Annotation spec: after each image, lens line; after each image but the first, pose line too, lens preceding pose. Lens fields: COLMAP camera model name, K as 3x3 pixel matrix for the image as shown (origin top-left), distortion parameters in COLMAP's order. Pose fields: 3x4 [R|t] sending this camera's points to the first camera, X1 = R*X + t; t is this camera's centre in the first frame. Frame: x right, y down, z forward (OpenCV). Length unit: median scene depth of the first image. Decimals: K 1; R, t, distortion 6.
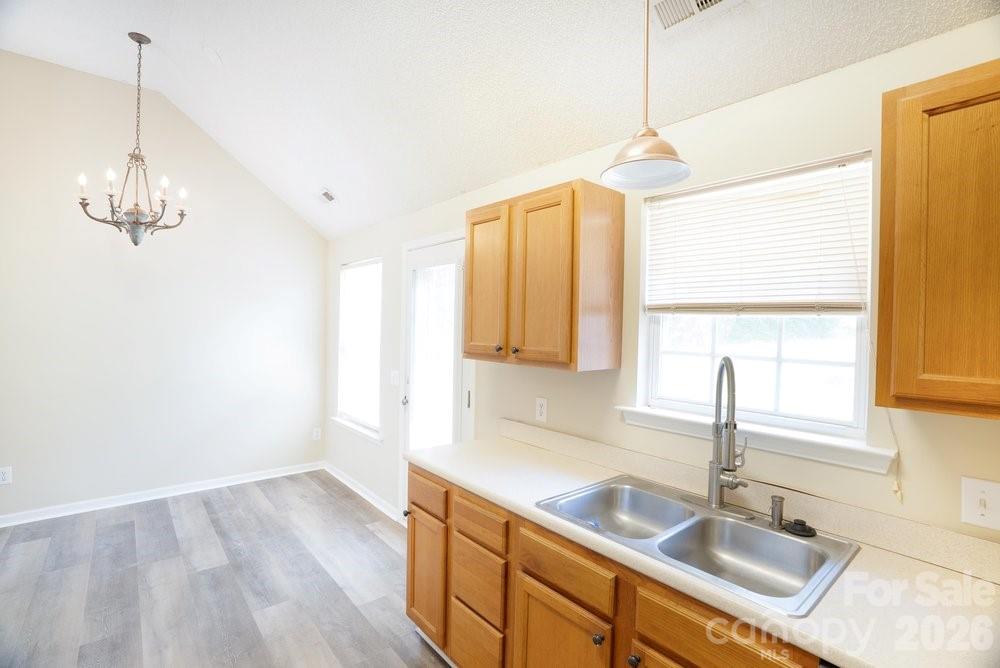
lens RADIAL K [[461.2, 0, 497.0], [0, 461.2, 330.4], [0, 0, 1]] dist [-0.078534, 0.033284]
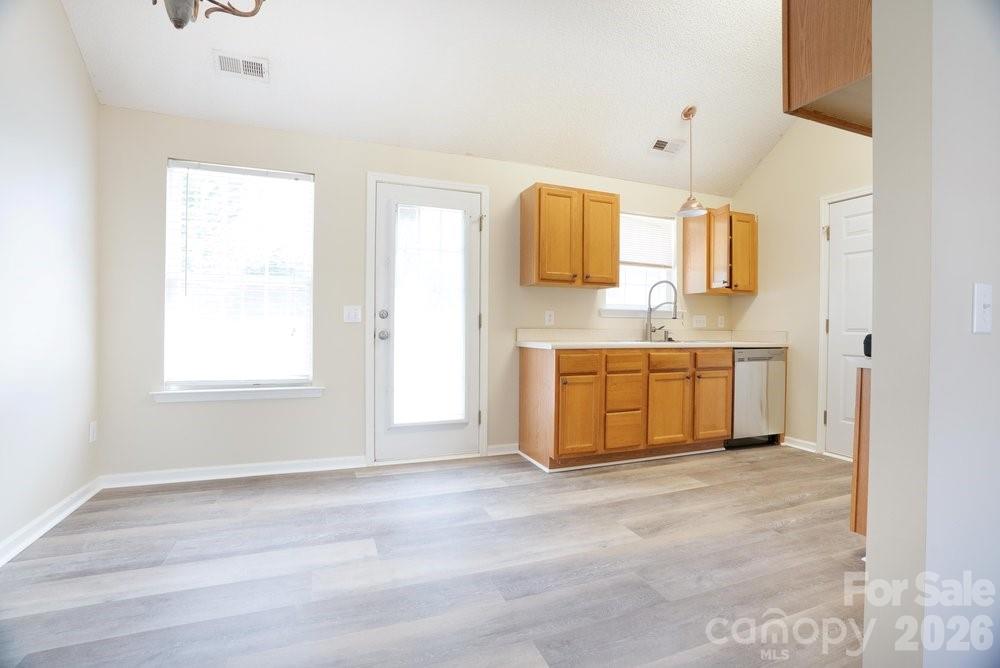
lens RADIAL K [[461.2, 0, 497.0], [0, 461.2, 330.4], [0, 0, 1]] dist [-0.078534, 0.033284]
pose [[0.321869, -0.023538, 0.946492, -1.638919], [0.008143, 0.999723, 0.022093, 0.195648], [-0.946749, 0.000597, 0.321971, 0.711691]]
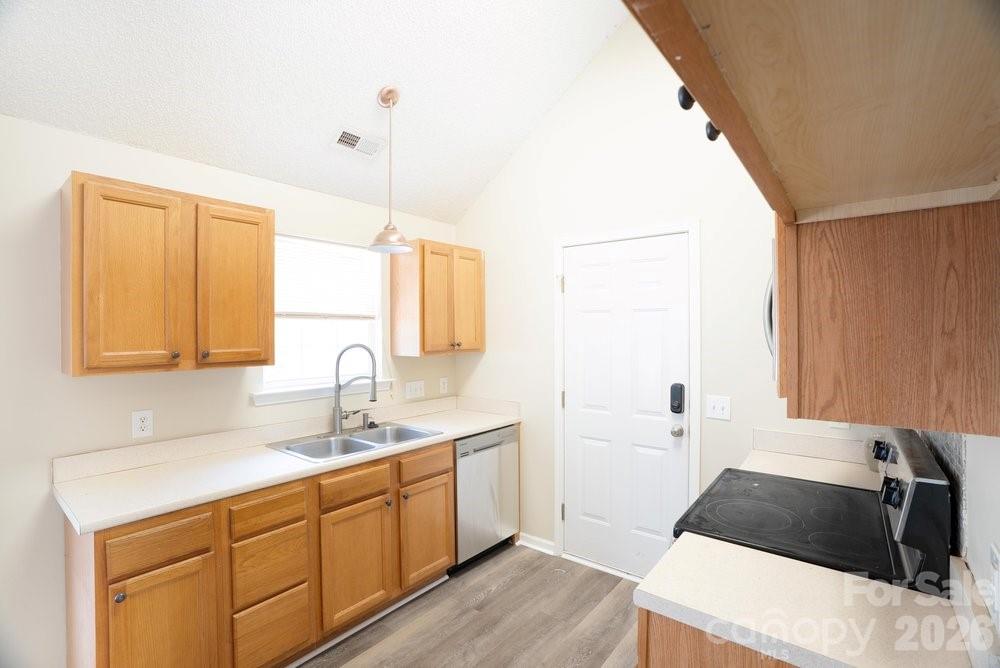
lens RADIAL K [[461.2, 0, 497.0], [0, 461.2, 330.4], [0, 0, 1]] dist [-0.078534, 0.033284]
pose [[-0.200462, -0.016668, 0.979560, -0.955473], [0.014299, 0.999699, 0.019936, -0.016940], [-0.979597, 0.018003, -0.200164, 0.542768]]
